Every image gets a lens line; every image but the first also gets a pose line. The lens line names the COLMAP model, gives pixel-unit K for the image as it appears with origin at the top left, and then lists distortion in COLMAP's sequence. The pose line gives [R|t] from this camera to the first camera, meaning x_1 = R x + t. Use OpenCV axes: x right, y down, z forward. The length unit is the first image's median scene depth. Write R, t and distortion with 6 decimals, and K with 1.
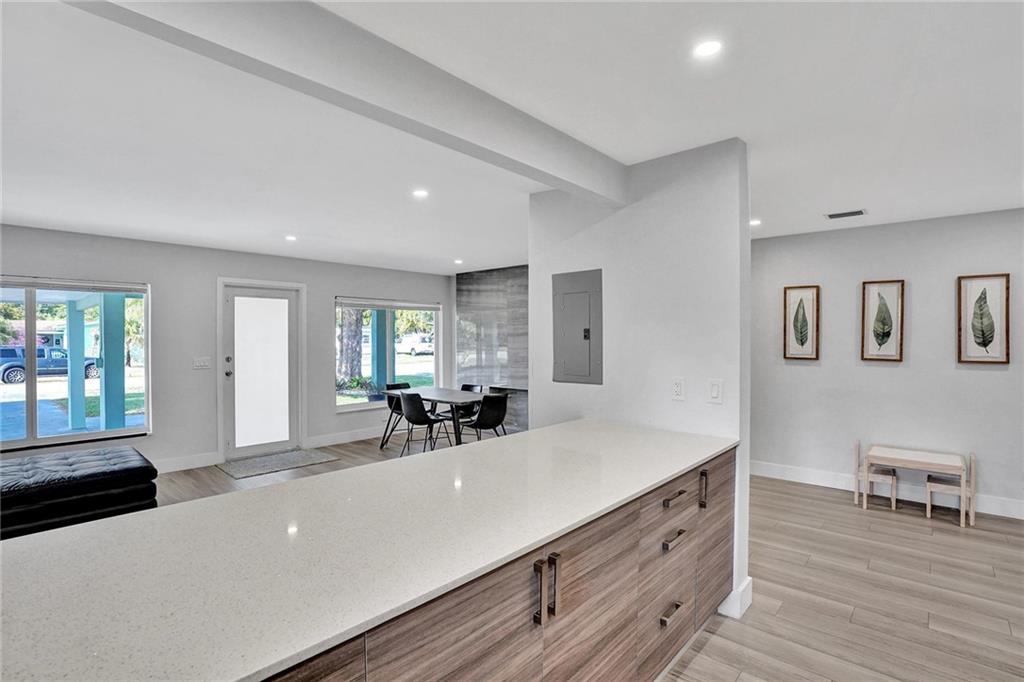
lens RADIAL K [[499.0, 0, 513.1], [0, 499.0, 339.5], [0, 0, 1]] dist [-0.077706, 0.033724]
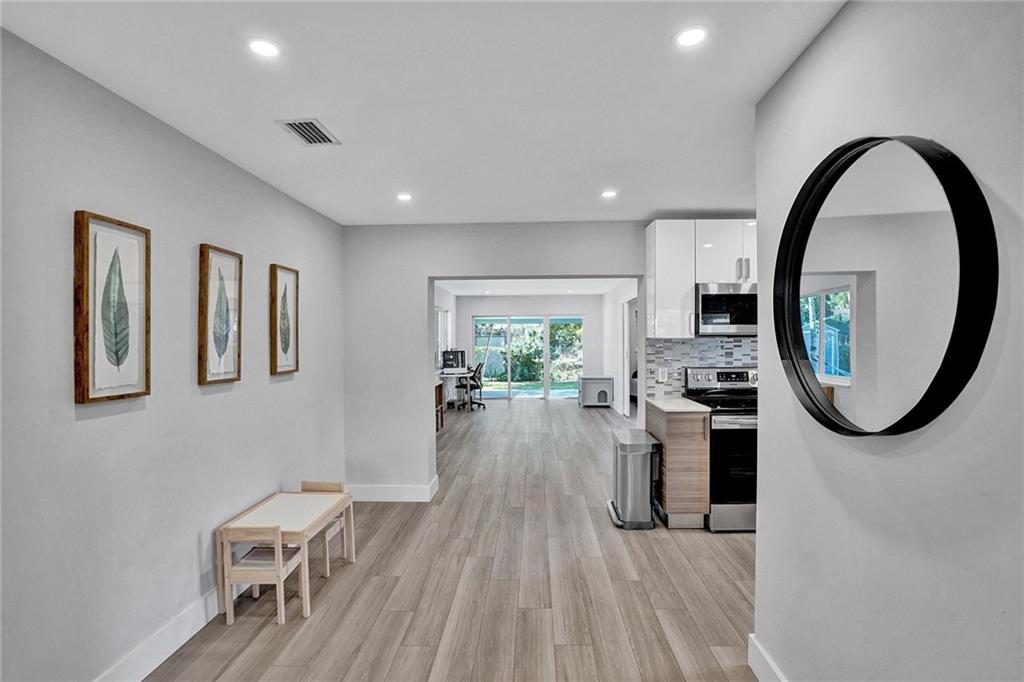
lens RADIAL K [[484.6, 0, 501.8], [0, 484.6, 339.2], [0, 0, 1]] dist [-0.053267, 0.001028]
pose [[-0.628228, 0.001354, 0.778029, 0.099351], [0.010139, 0.999928, 0.006446, -0.011658], [-0.777964, 0.011938, -0.628196, 1.276284]]
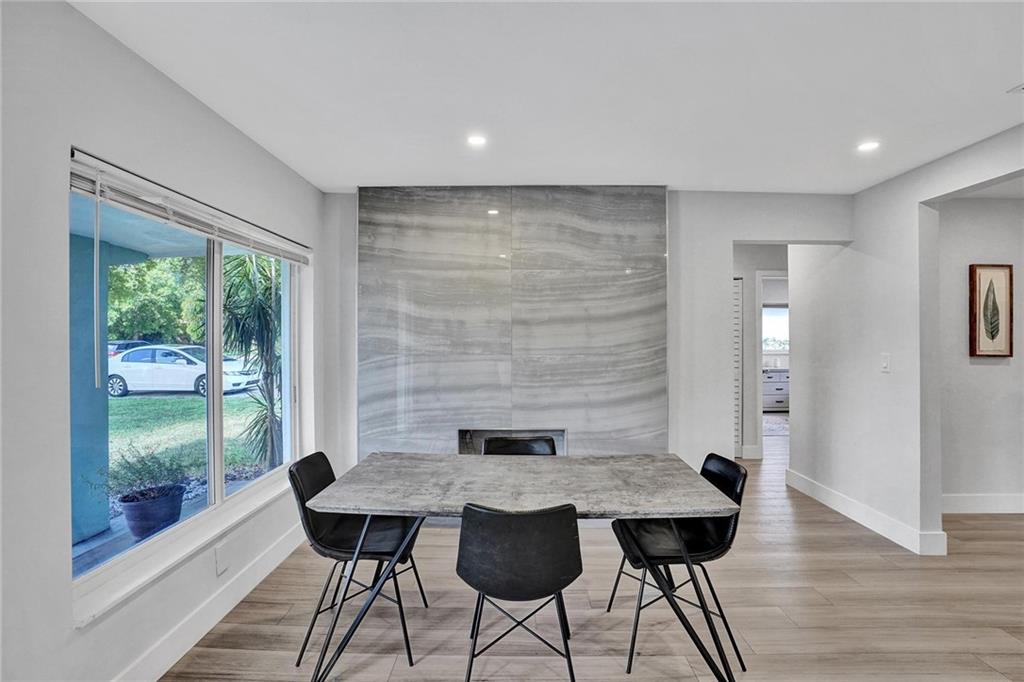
lens RADIAL K [[483.3, 0, 514.9], [0, 483.3, 333.7], [0, 0, 1]] dist [-0.069767, 0.015234]
pose [[0.745742, 0.004543, 0.666219, -0.627530], [0.000715, 0.999971, -0.007619, 0.010753], [-0.666234, 0.006158, 0.745717, 1.237917]]
